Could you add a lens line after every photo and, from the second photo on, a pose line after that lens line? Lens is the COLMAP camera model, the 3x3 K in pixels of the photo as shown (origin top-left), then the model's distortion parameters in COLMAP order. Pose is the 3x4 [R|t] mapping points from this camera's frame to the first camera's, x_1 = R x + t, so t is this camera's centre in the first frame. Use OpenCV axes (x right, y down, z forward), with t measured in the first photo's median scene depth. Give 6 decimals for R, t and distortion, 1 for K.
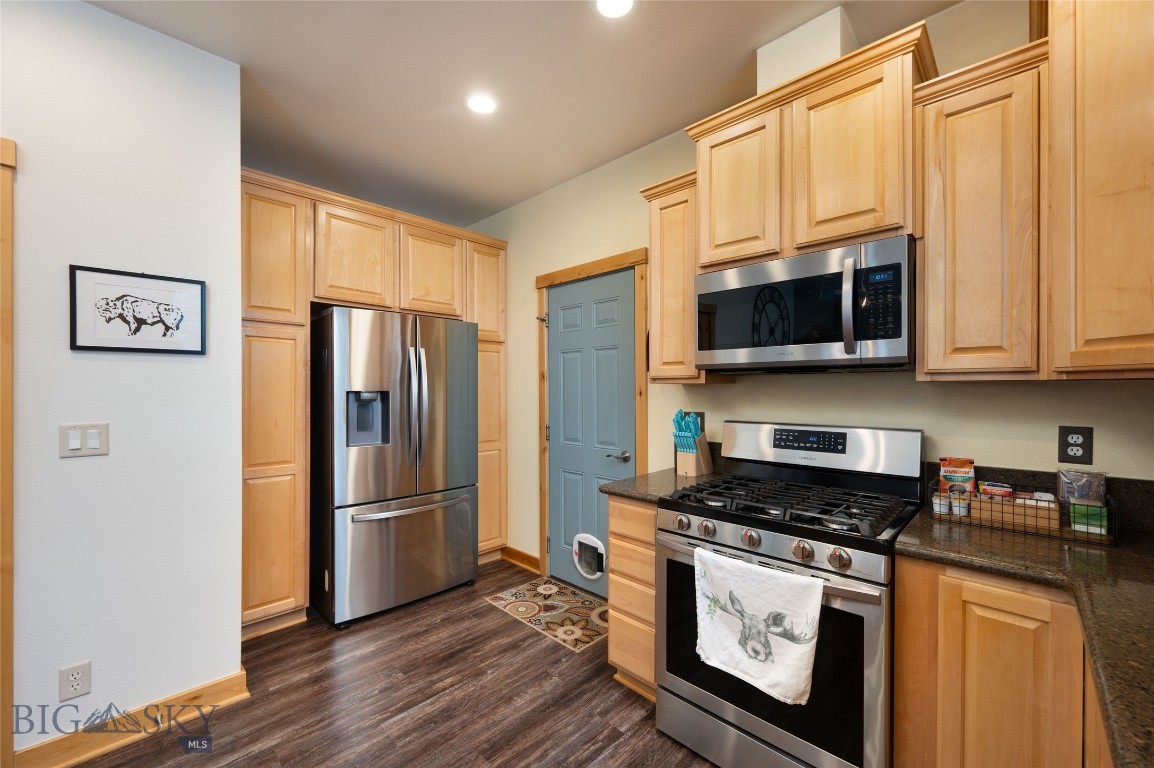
lens RADIAL K [[456.2, 0, 576.5], [0, 456.2, 388.9], [0, 0, 1]] dist [-0.007144, -0.000082]
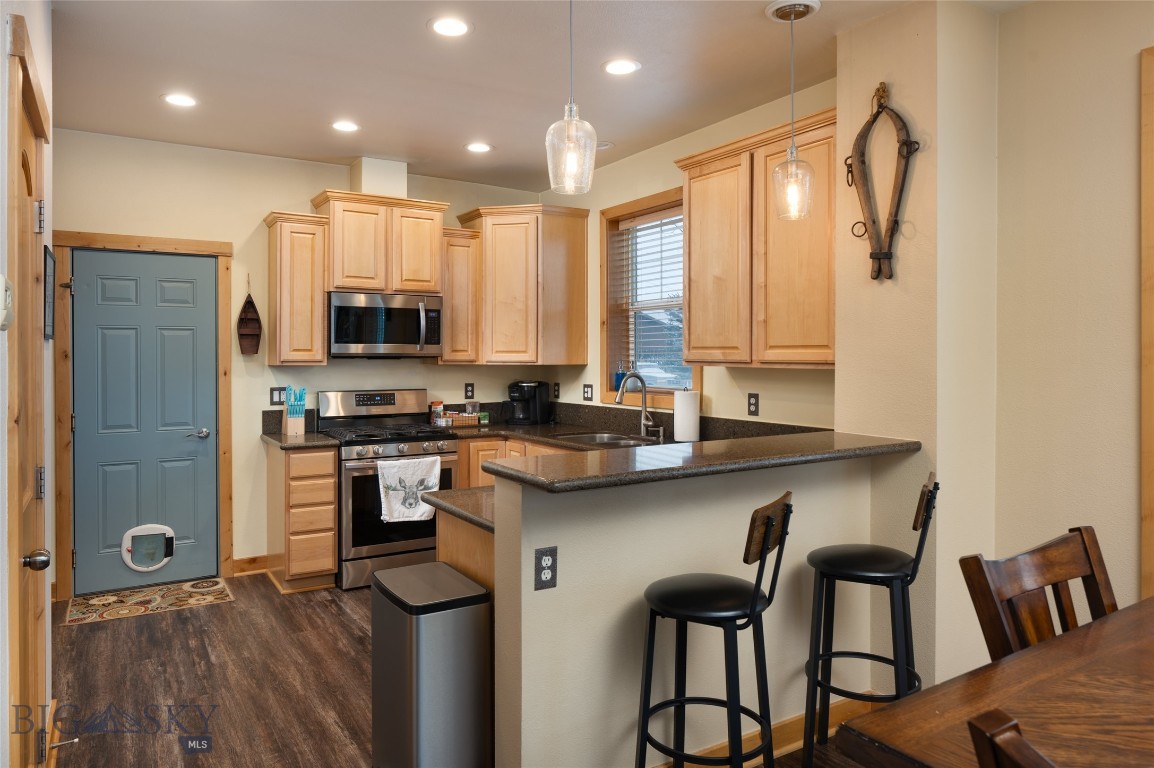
lens RADIAL K [[750.8, 0, 556.9], [0, 750.8, 351.2], [0, 0, 1]] dist [-0.016038, 0.001464]
pose [[0.249562, 0.005463, 0.968343, -2.217337], [-0.000487, 0.999985, -0.005516, -0.053376], [-0.968359, 0.000906, 0.249561, -0.355857]]
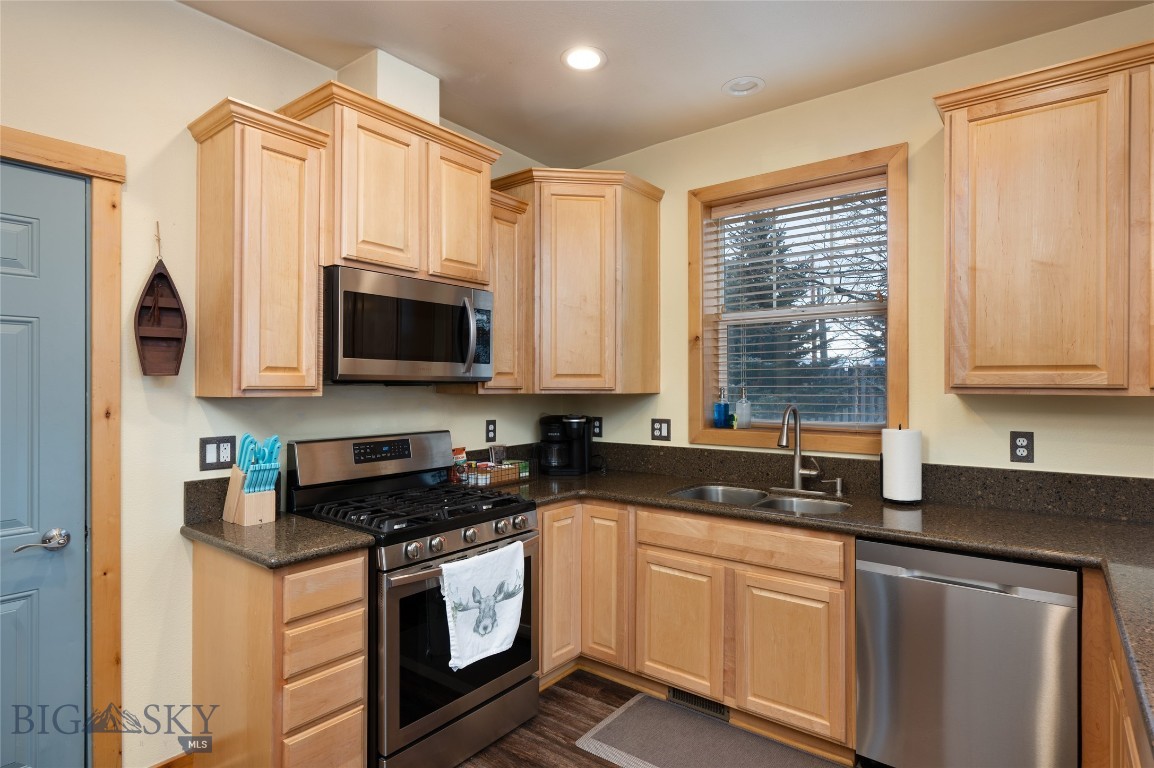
lens RADIAL K [[609.3, 0, 578.5], [0, 609.3, 379.4], [0, 0, 1]] dist [-0.008771, 0.000156]
pose [[-0.111625, 0.010119, 0.993699, -1.027487], [-0.000507, 0.999947, -0.010239, -0.038210], [-0.993750, -0.001647, -0.111614, 0.809405]]
